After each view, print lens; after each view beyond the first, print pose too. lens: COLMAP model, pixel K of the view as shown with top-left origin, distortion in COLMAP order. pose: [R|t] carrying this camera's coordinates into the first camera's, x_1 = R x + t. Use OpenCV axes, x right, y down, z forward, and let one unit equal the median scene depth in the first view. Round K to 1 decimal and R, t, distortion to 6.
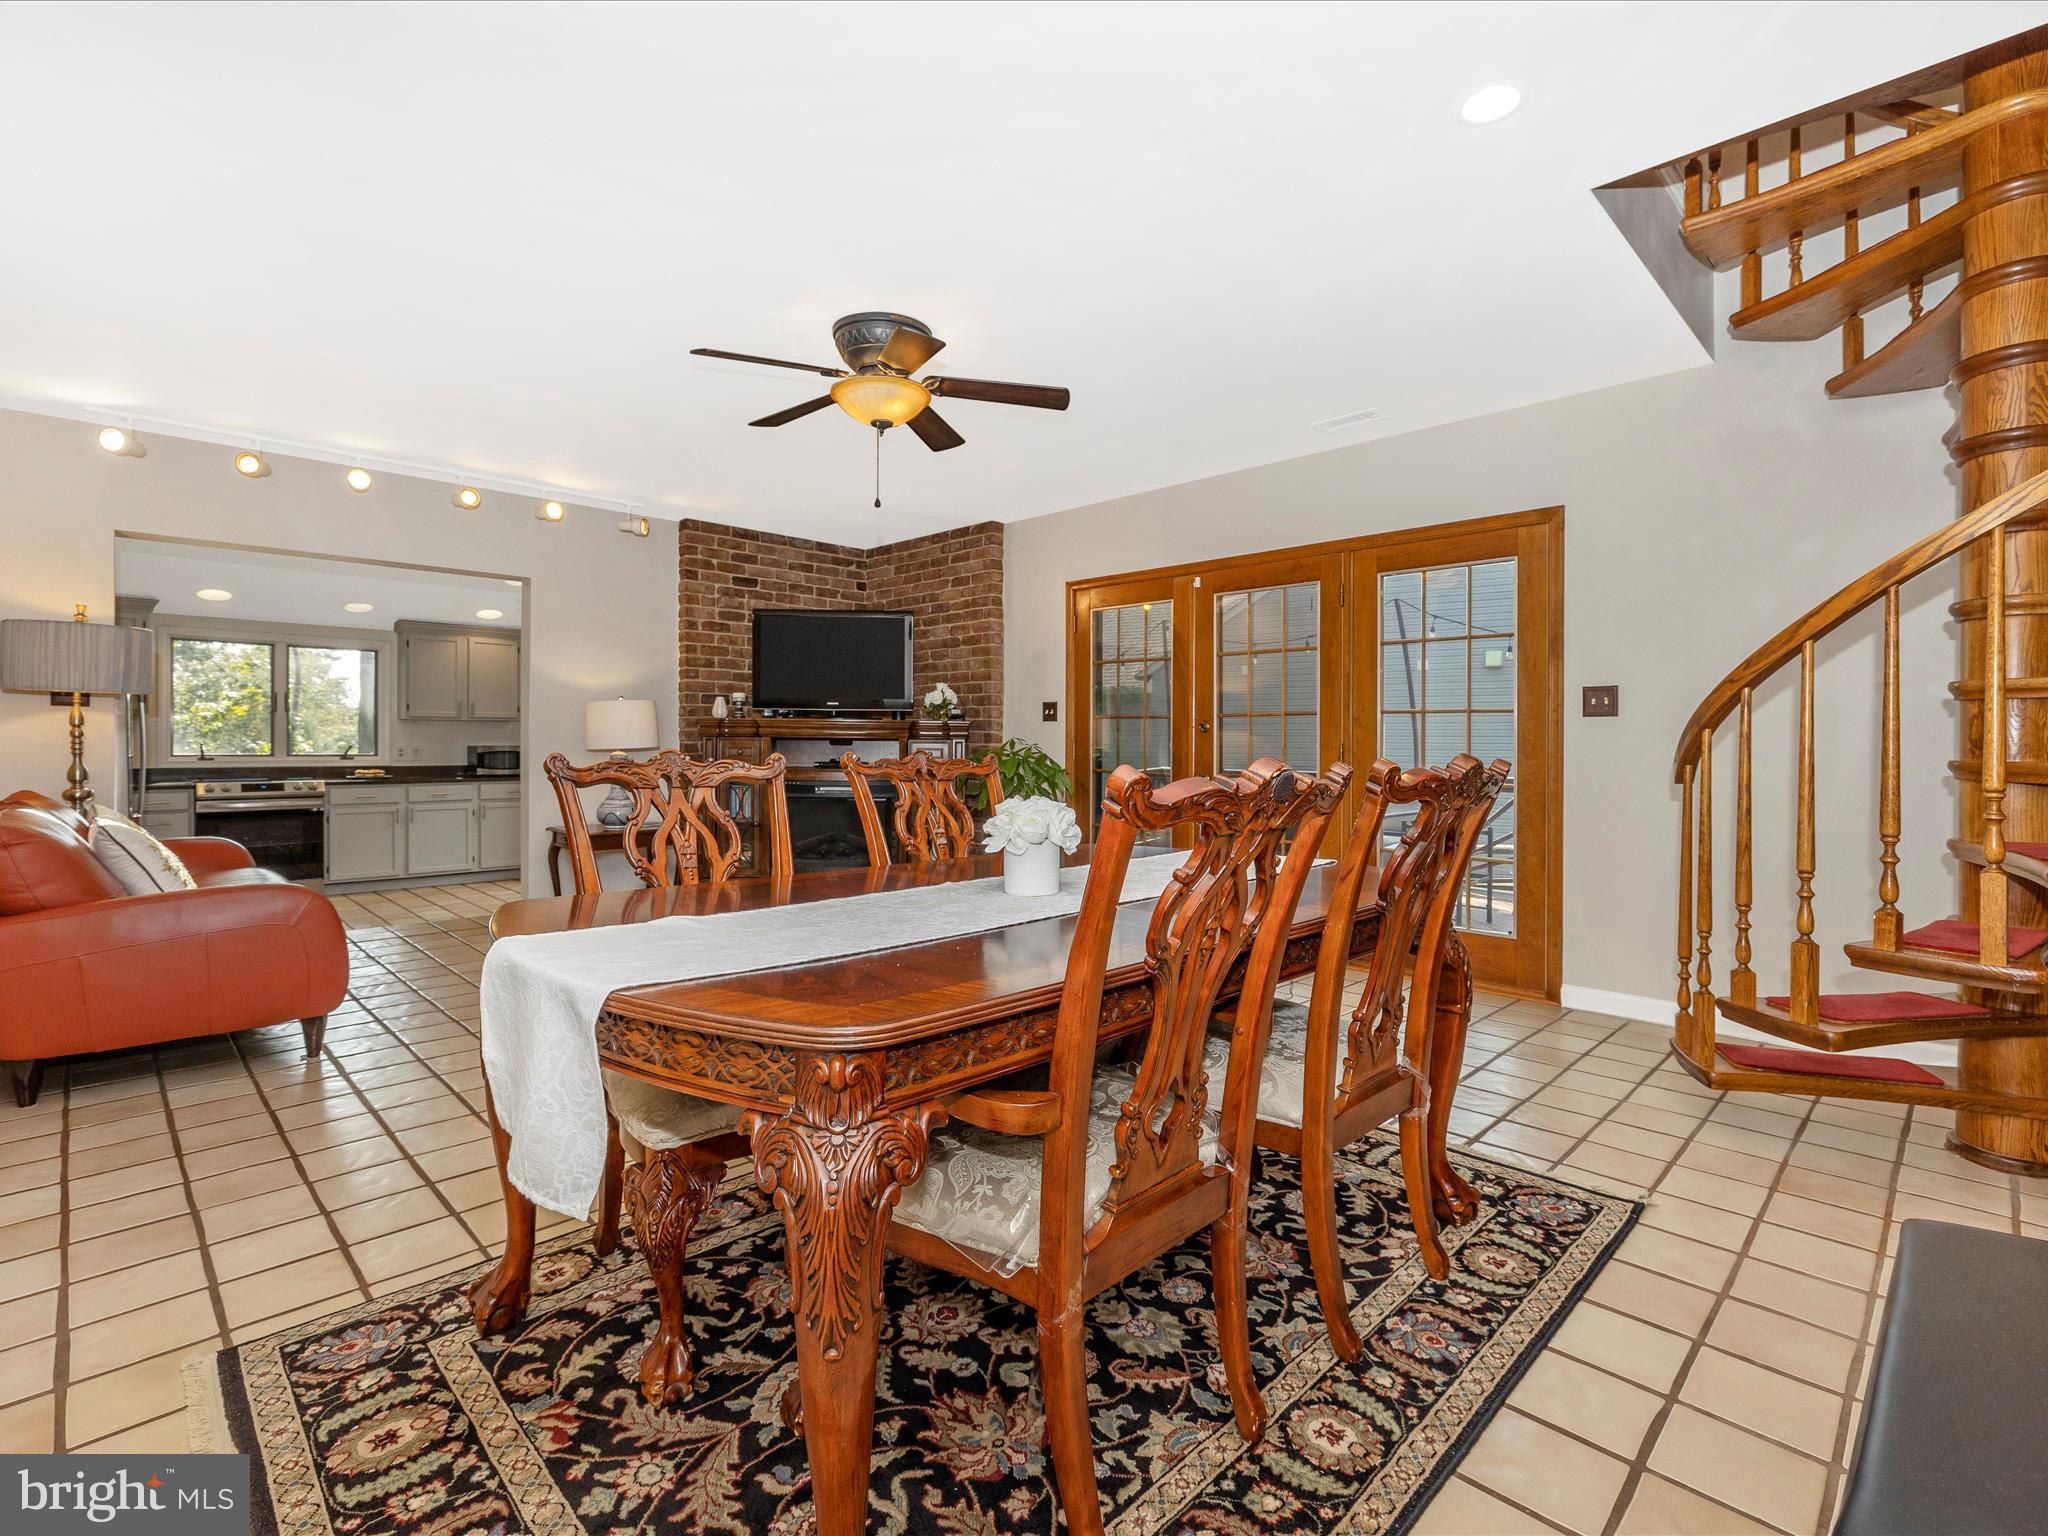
lens RADIAL K [[954.2, 0, 1025.3], [0, 954.2, 764.4], [0, 0, 1]] dist [0.000573, -0.000405]
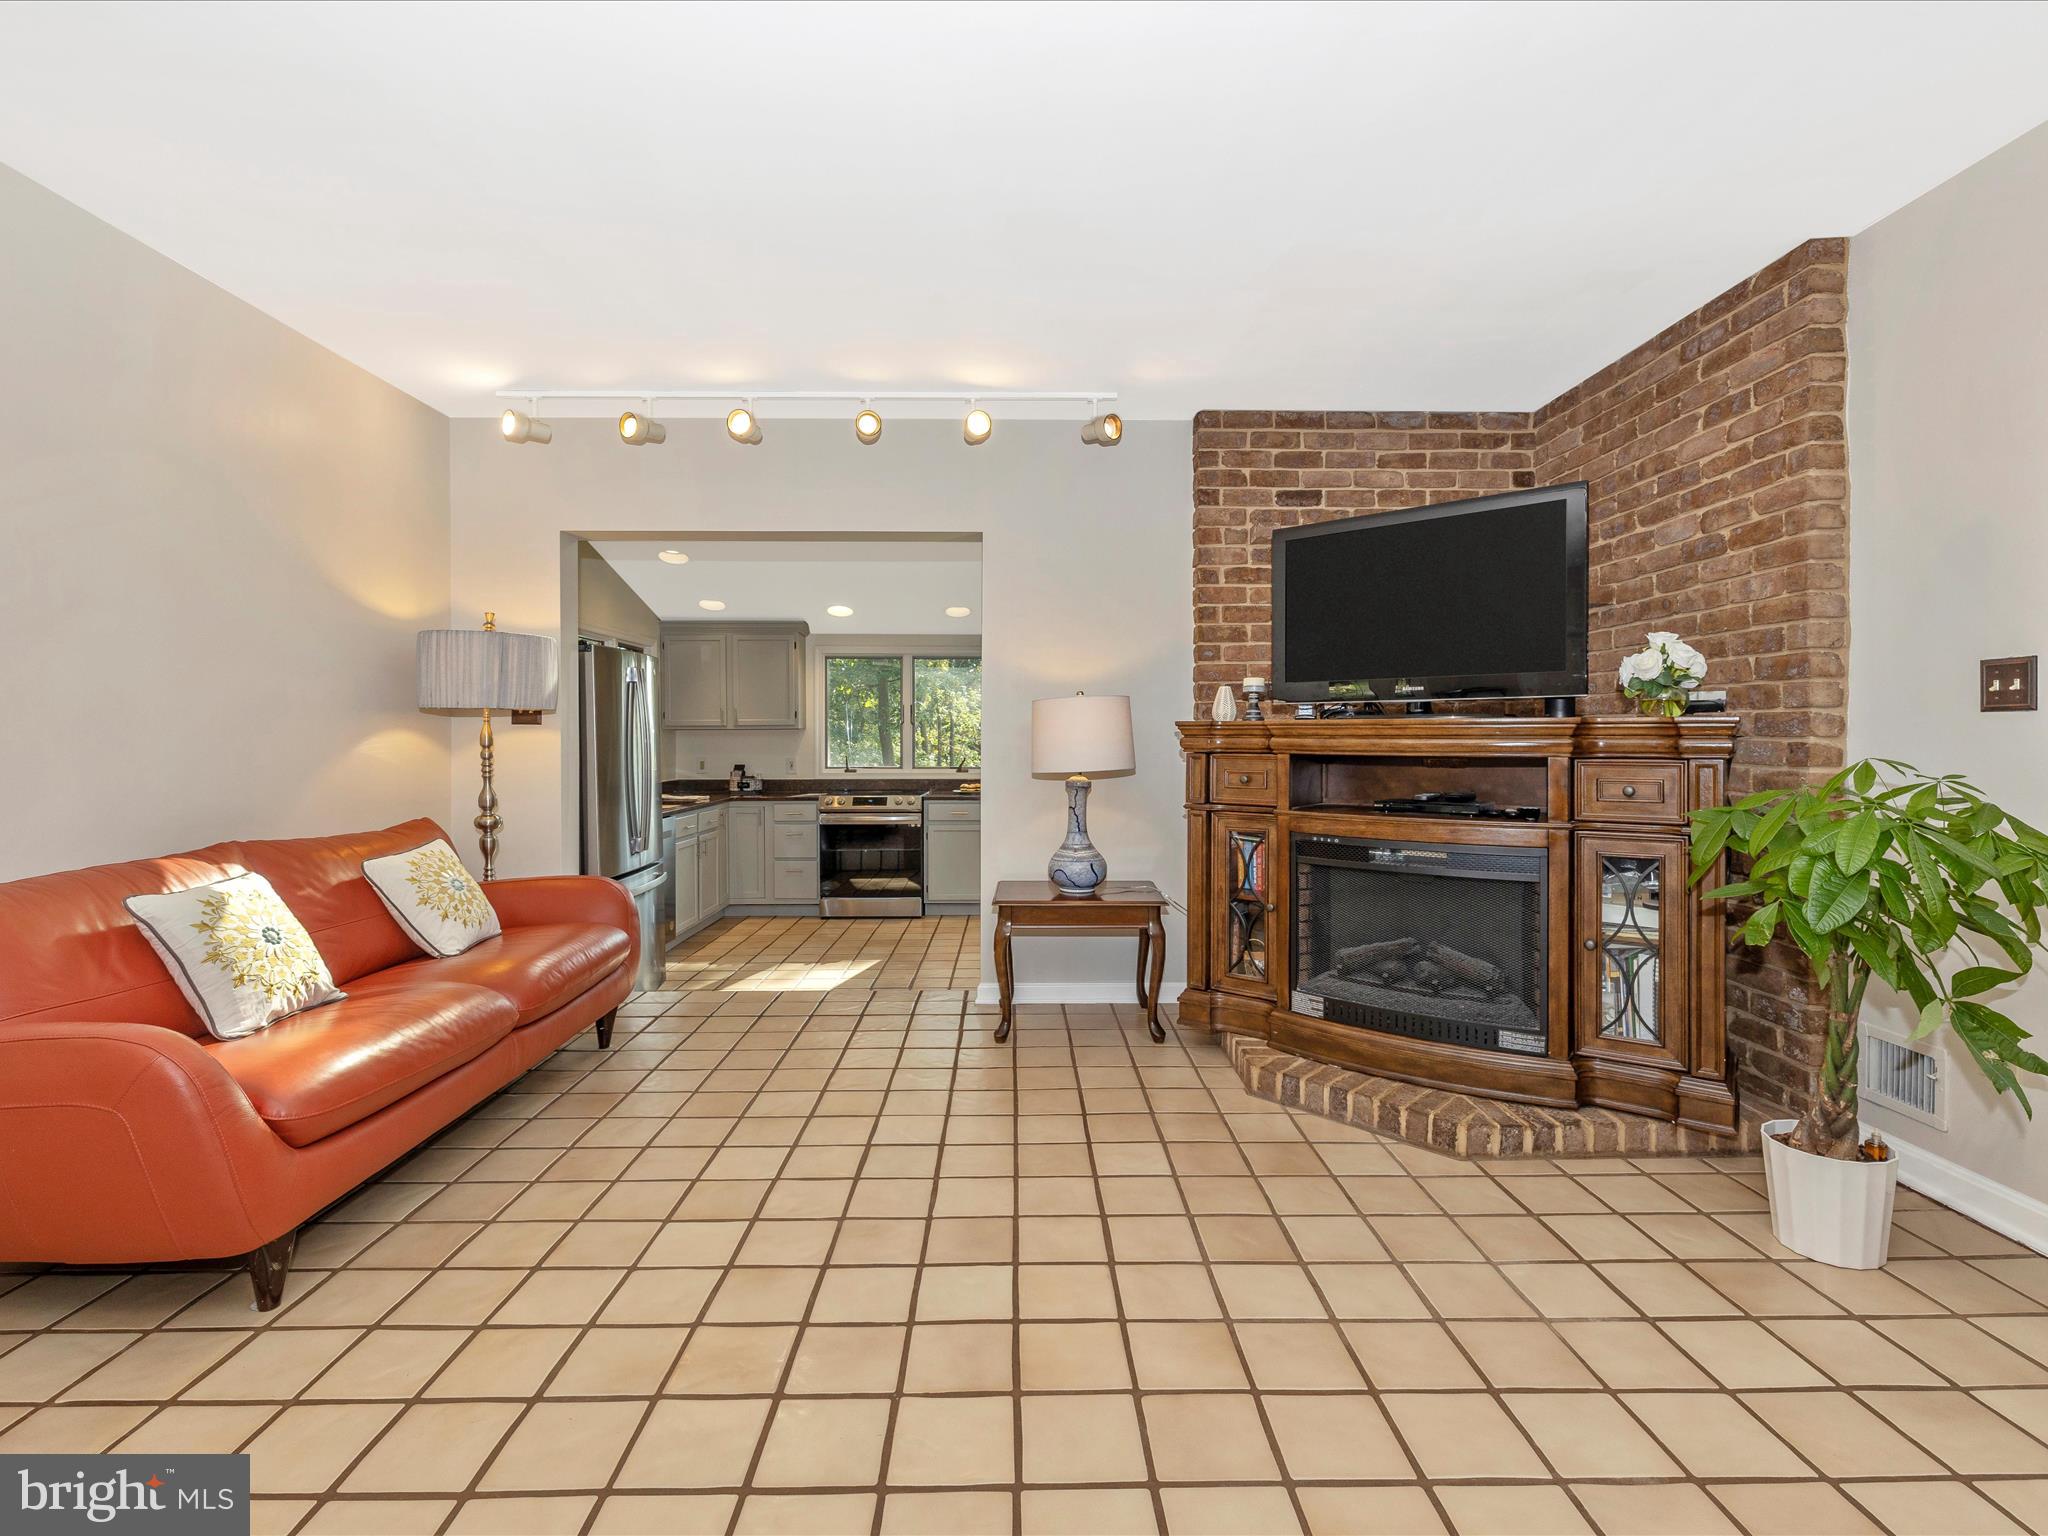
lens RADIAL K [[954.2, 0, 1042.6], [0, 954.2, 751.1], [0, 0, 1]] dist [0.000573, -0.000405]
pose [[0.728798, -0.000371, -0.684729, 0.005989], [-0.011139, 0.999861, -0.012398, -0.019949], [0.684638, 0.016663, 0.728693, 0.452901]]
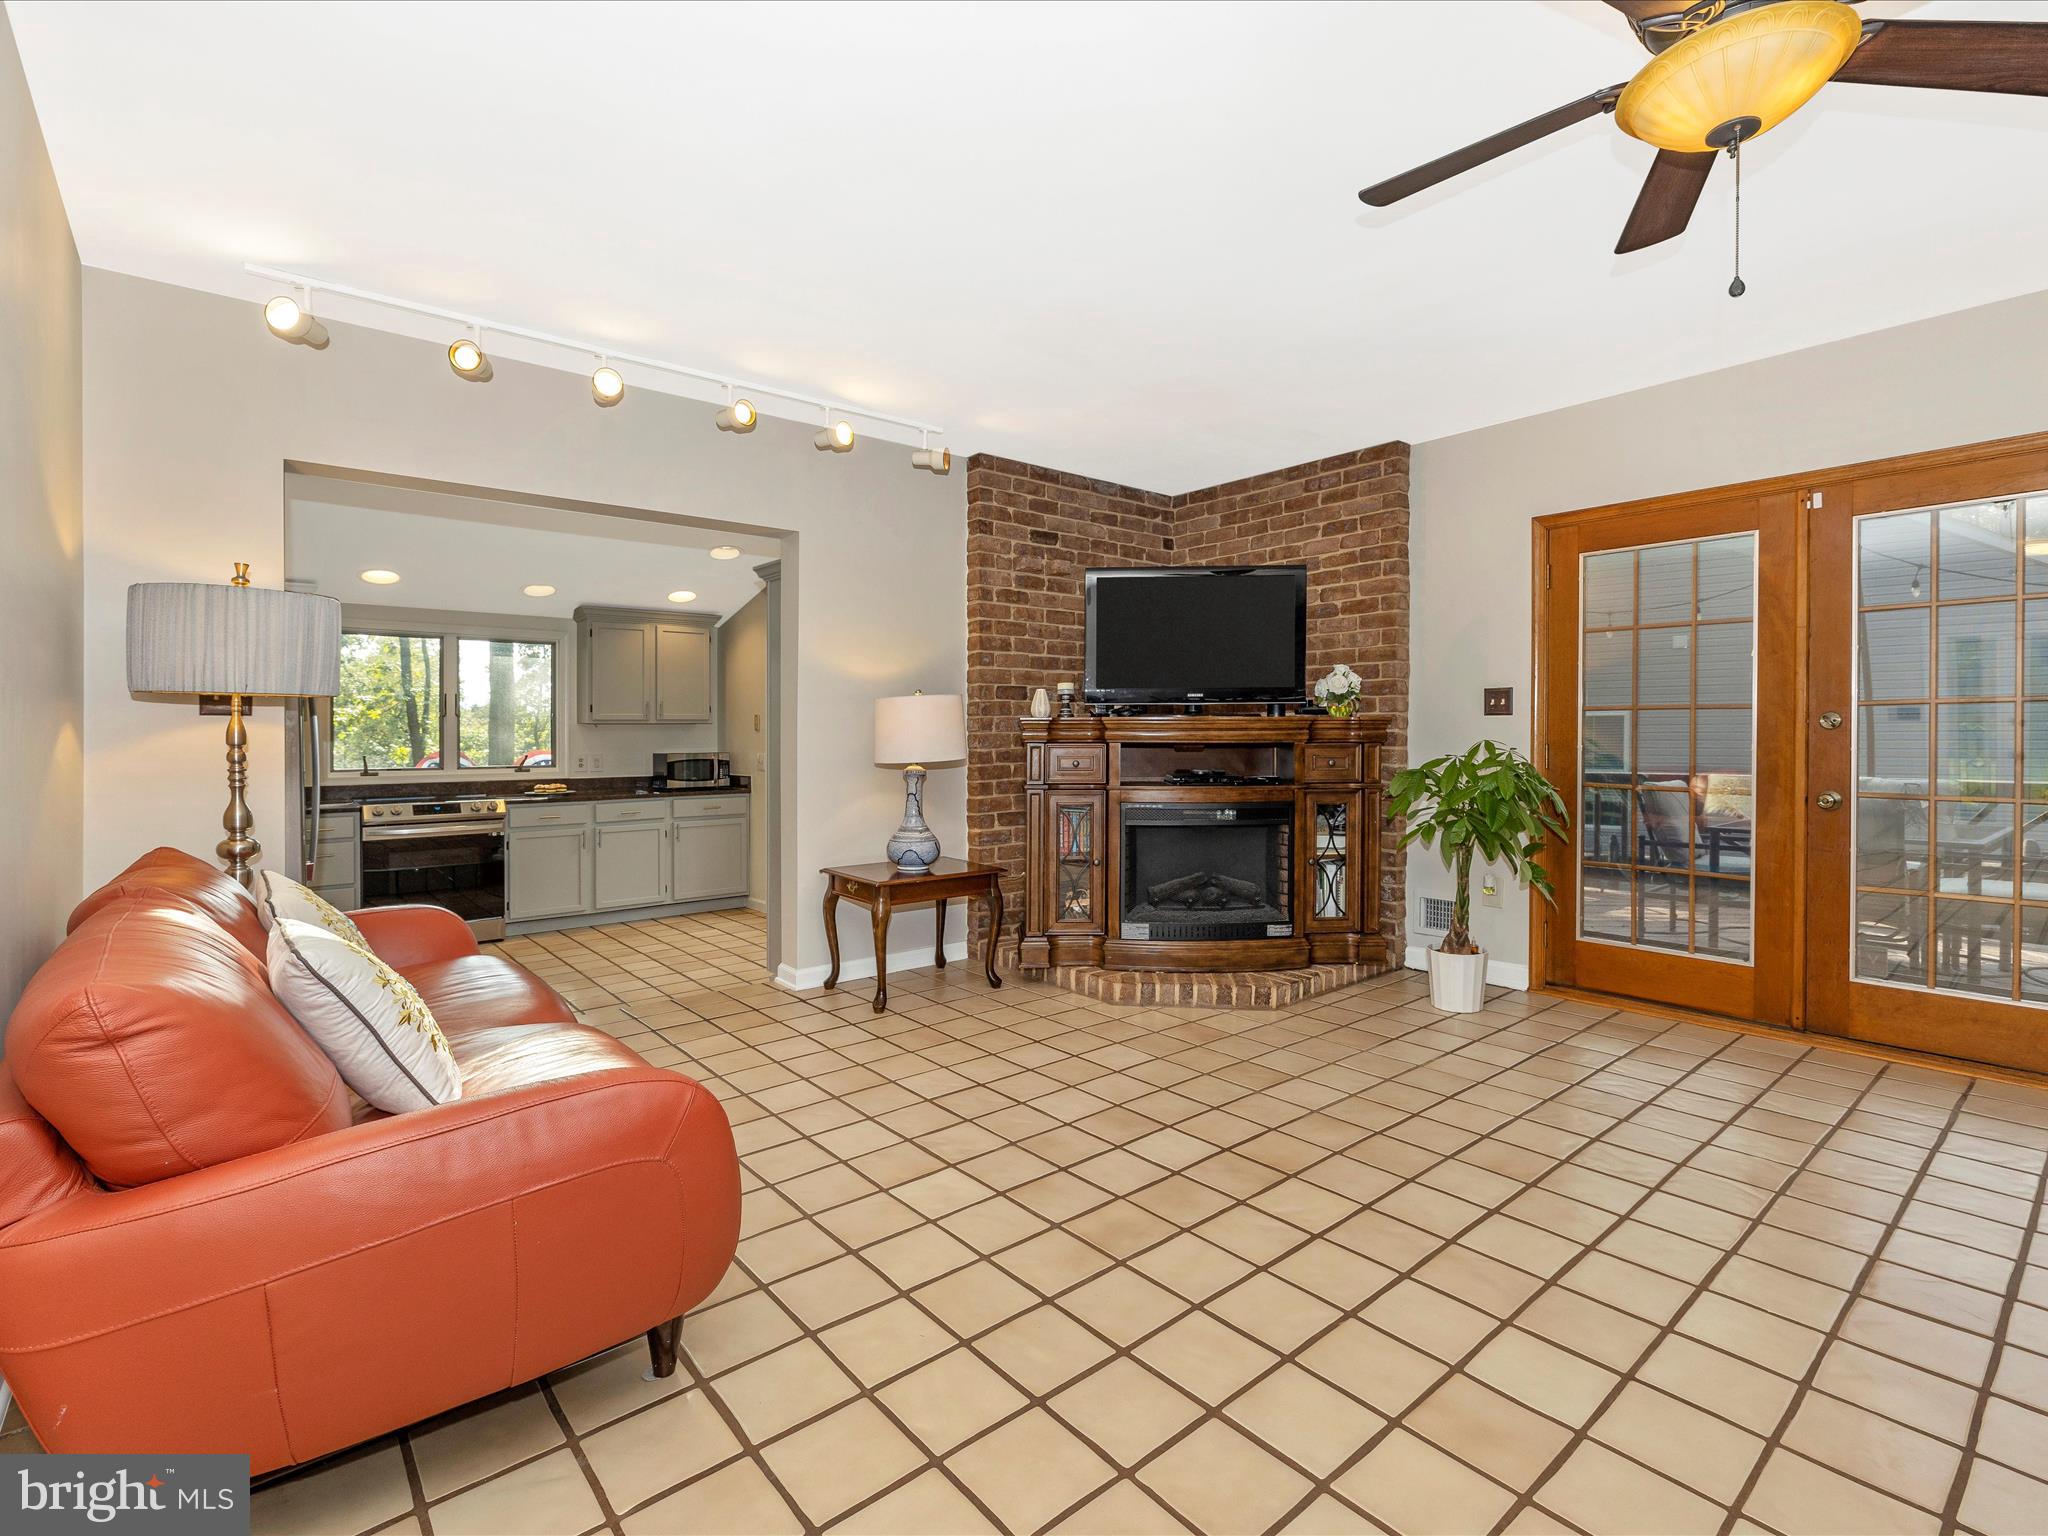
lens RADIAL K [[954.2, 0, 1024.0], [0, 954.2, 751.1], [0, 0, 1]] dist [0.000573, -0.000405]
pose [[0.996559, -0.011655, -0.082066, -0.254287], [0.011176, 0.999918, -0.006304, -0.017002], [0.082133, 0.005365, 0.996607, 0.247729]]
